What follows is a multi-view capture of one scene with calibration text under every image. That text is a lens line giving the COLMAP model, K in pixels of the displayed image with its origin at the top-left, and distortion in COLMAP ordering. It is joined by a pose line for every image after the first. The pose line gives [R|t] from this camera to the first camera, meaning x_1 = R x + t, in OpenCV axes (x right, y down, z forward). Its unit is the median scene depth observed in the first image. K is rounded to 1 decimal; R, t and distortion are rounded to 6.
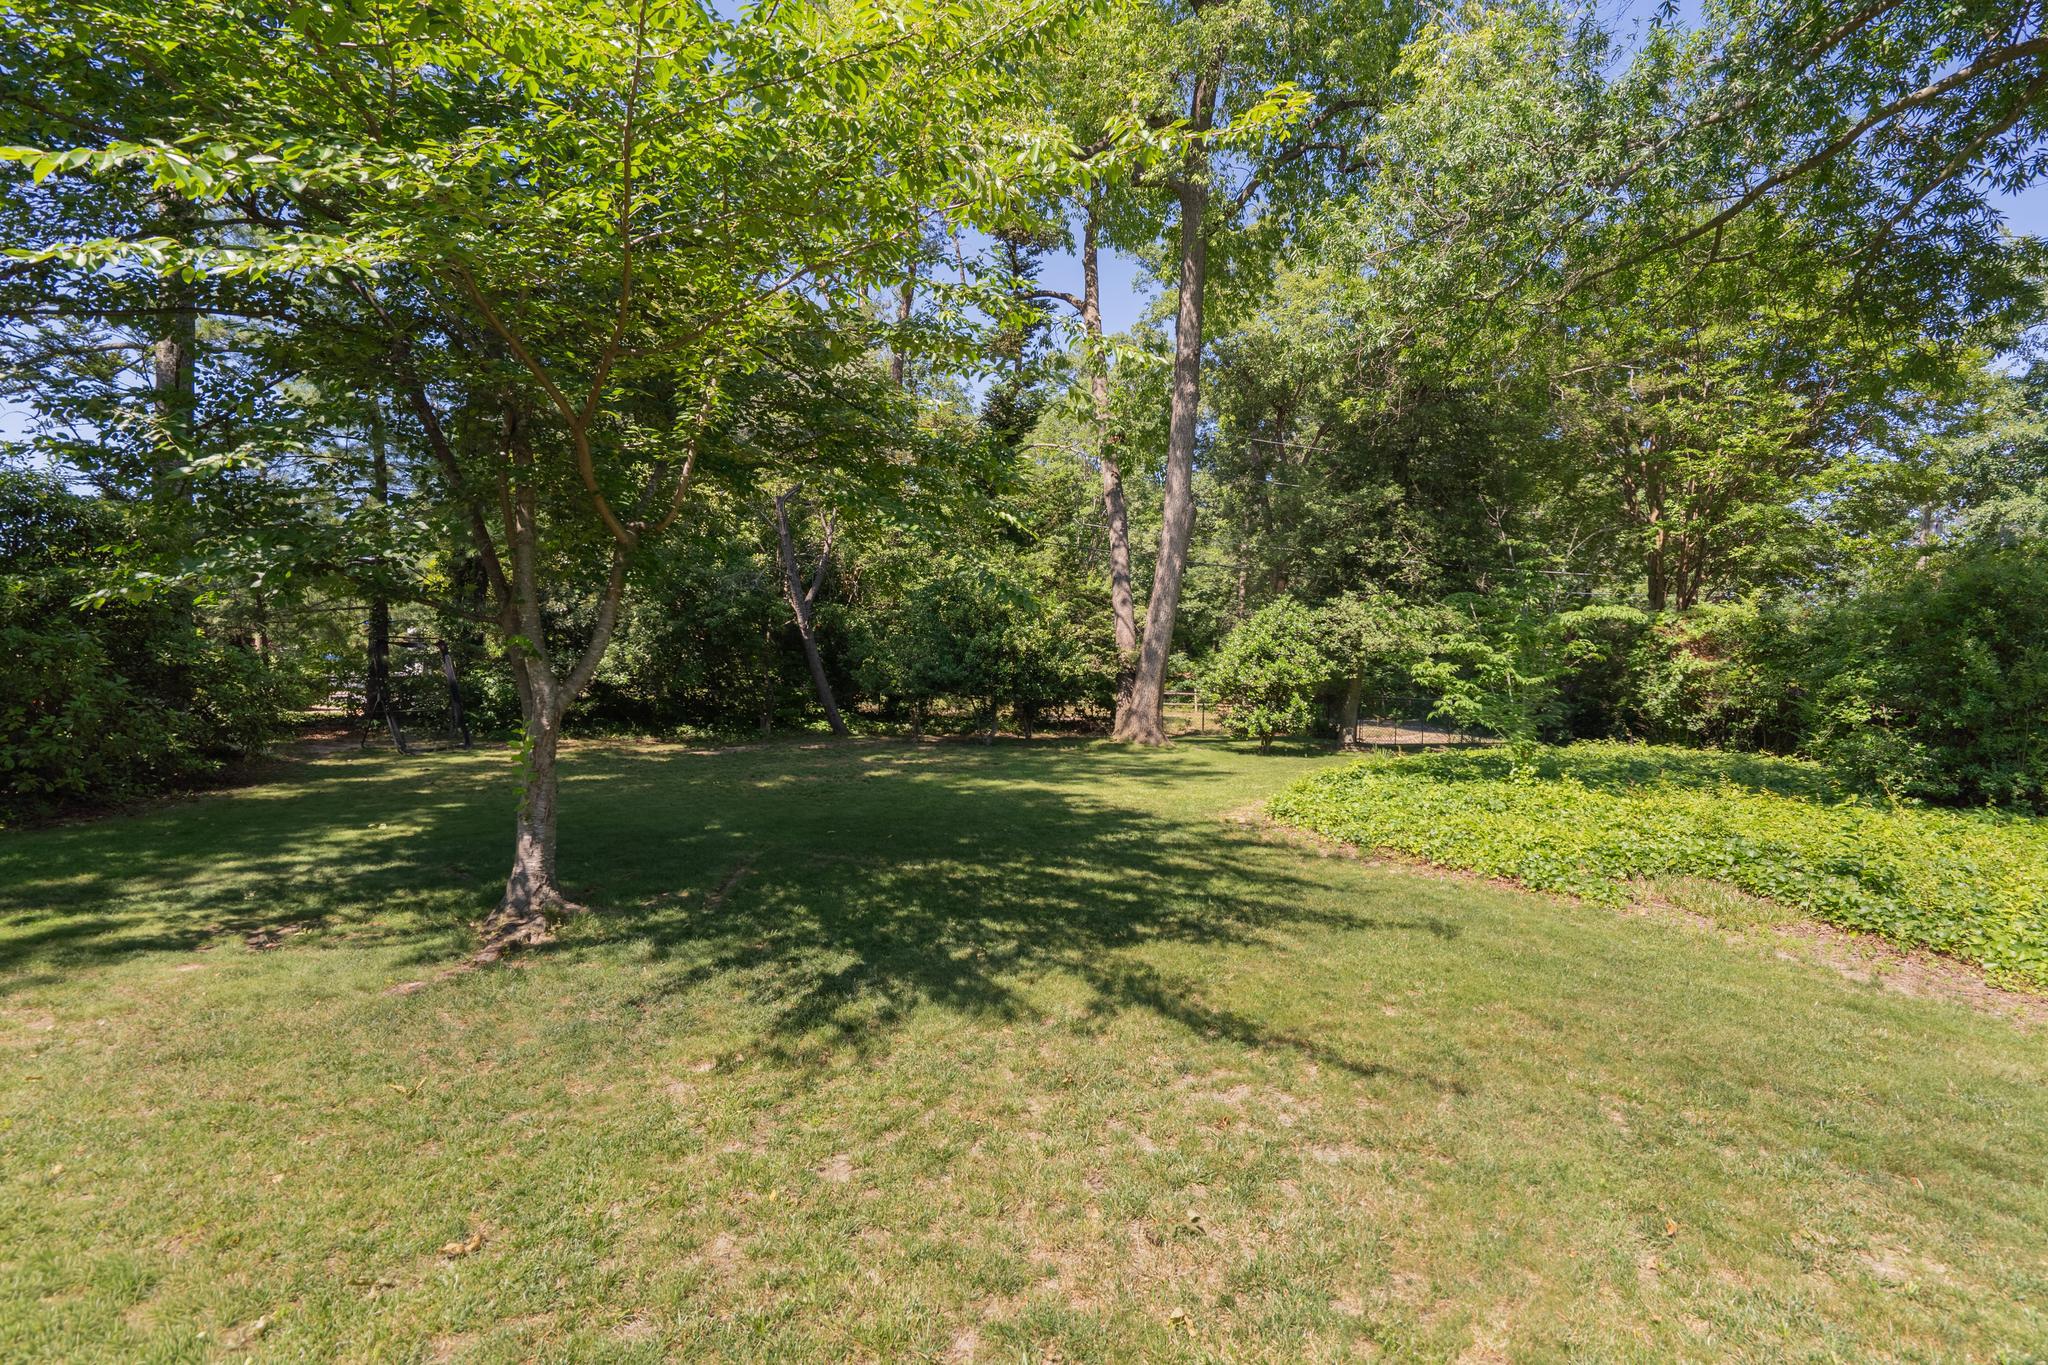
lens RADIAL K [[923.9, 0, 1018.9], [0, 923.9, 678.2], [0, 0, 1]] dist [0.000991, 0.000920]
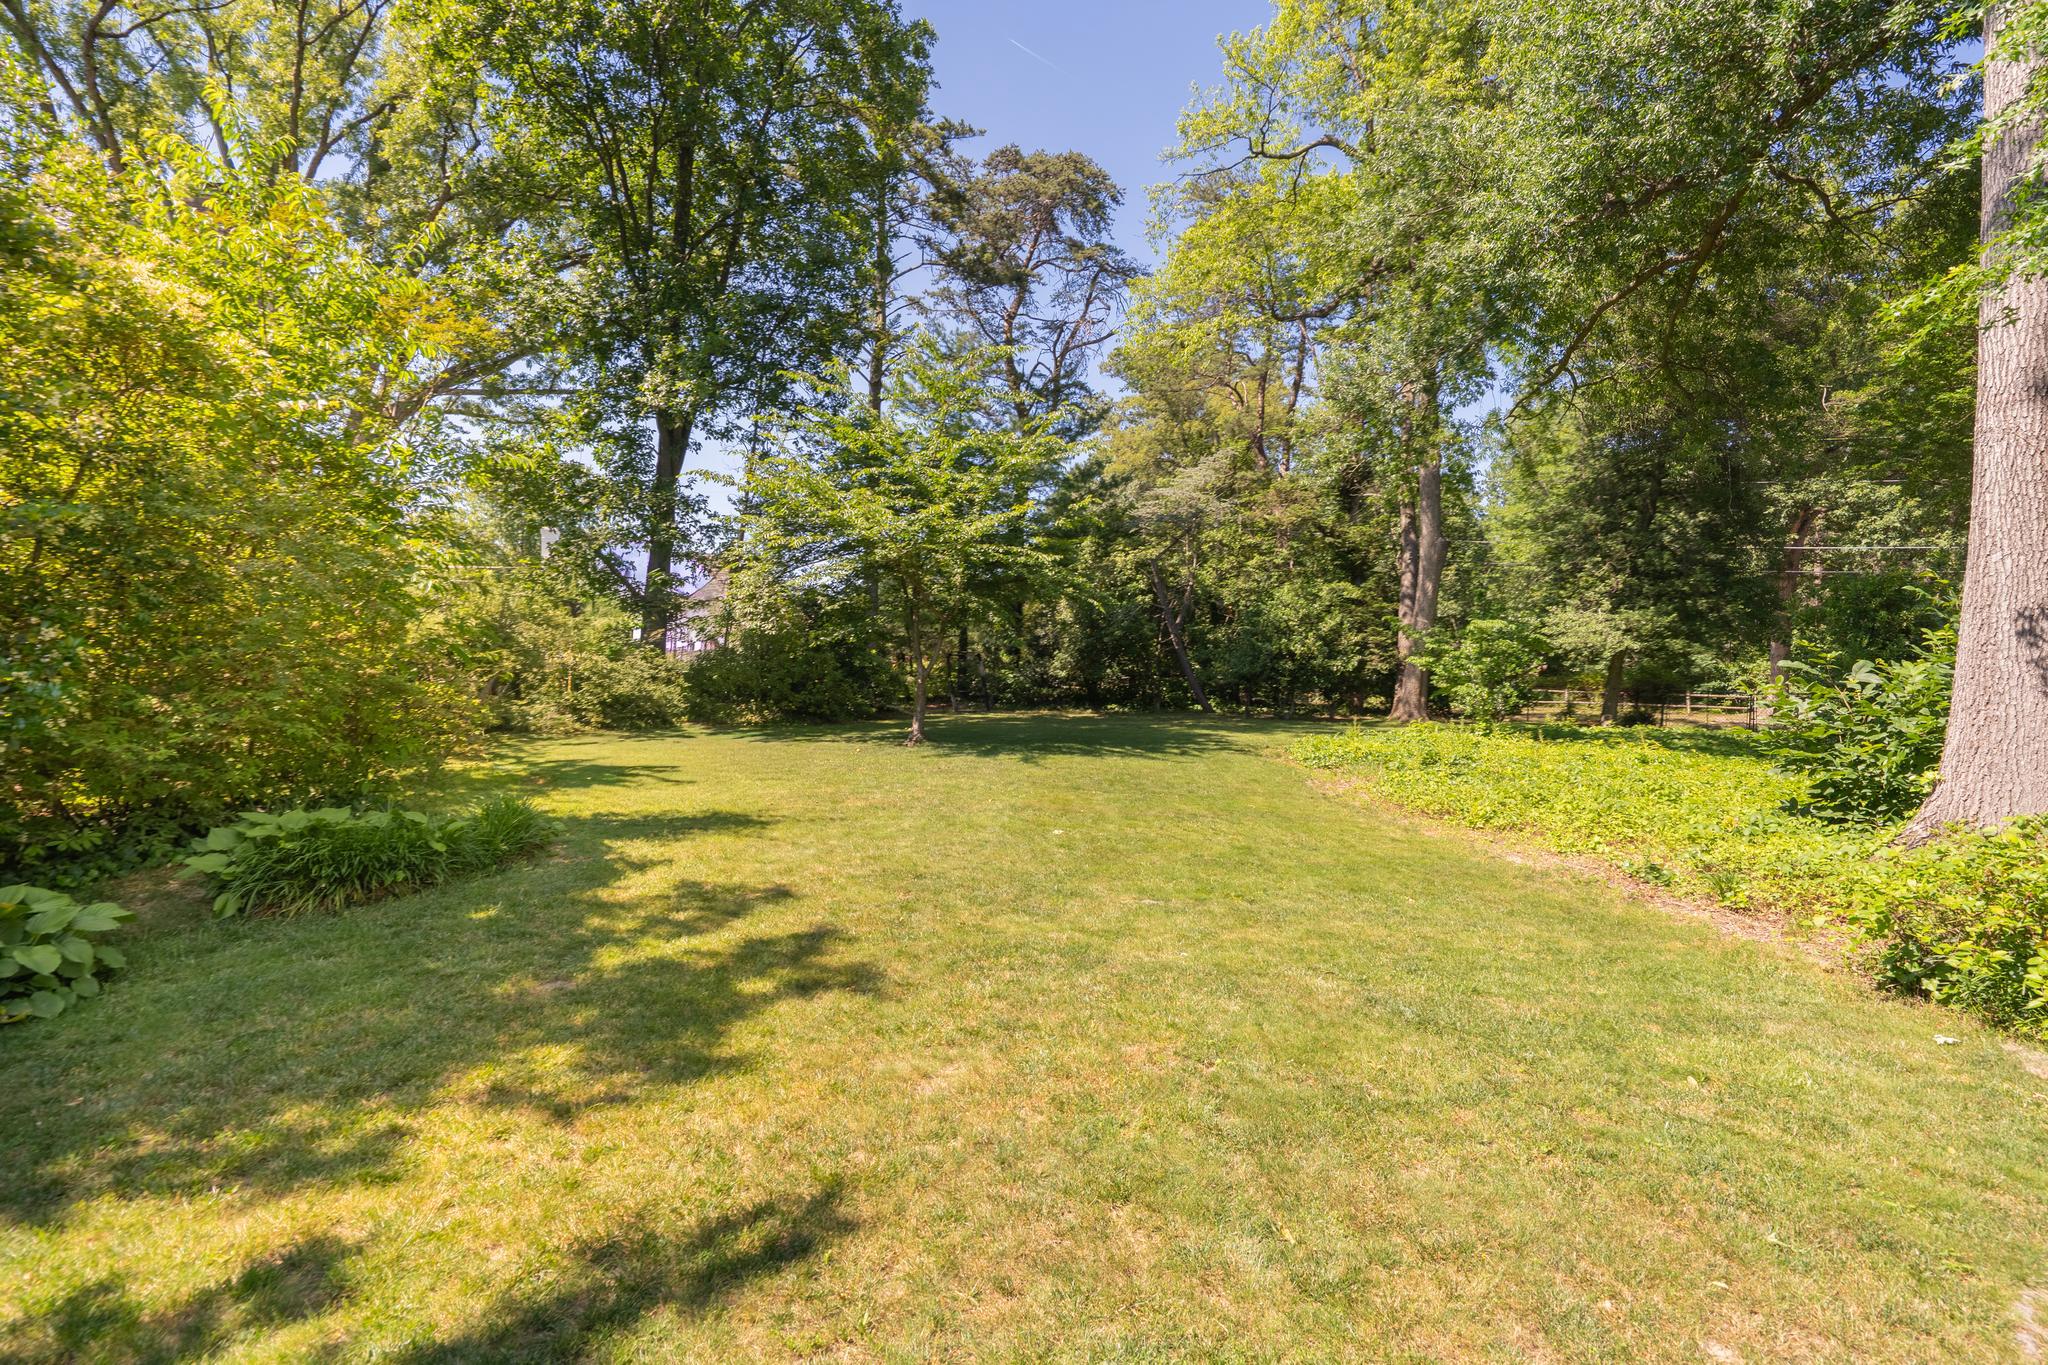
lens RADIAL K [[923.9, 0, 1017.4], [0, 923.9, 677.9], [0, 0, 1]] dist [0.000991, 0.000920]
pose [[0.807311, -0.001306, -0.590124, 0.461433], [-0.002141, 0.999984, -0.005142, 0.015803], [0.590122, 0.005415, 0.807296, -0.392150]]
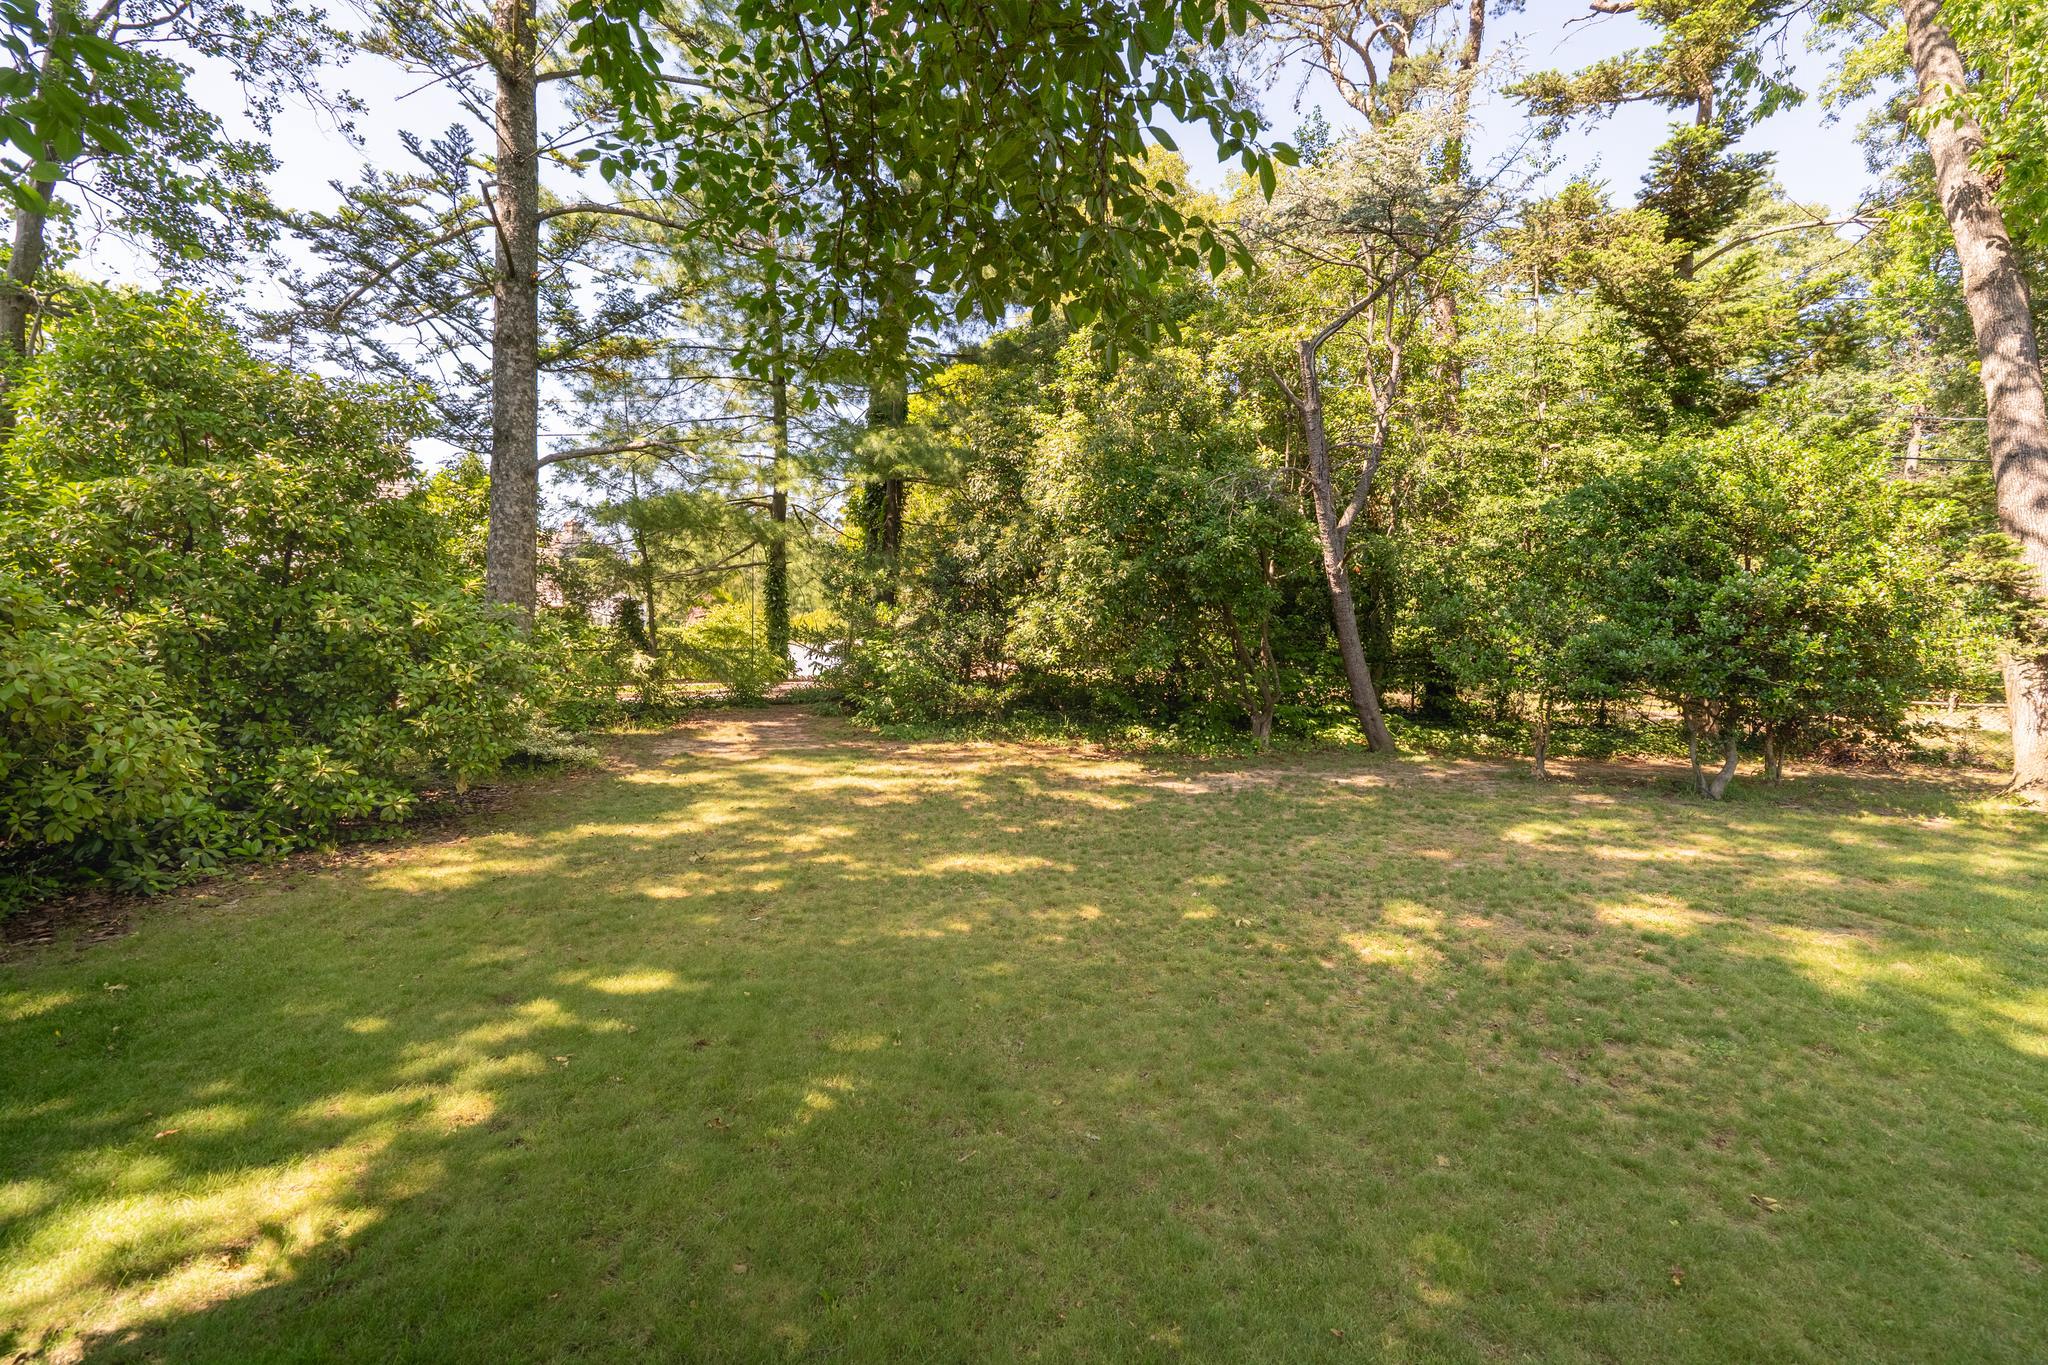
lens RADIAL K [[923.9, 0, 1020.0], [0, 923.9, 679.1], [0, 0, 1]] dist [0.000991, 0.000920]
pose [[0.898938, 0.025571, -0.437328, -0.154218], [-0.011665, 0.999338, 0.034455, -0.004915], [0.437920, -0.025872, 0.898642, 0.382213]]
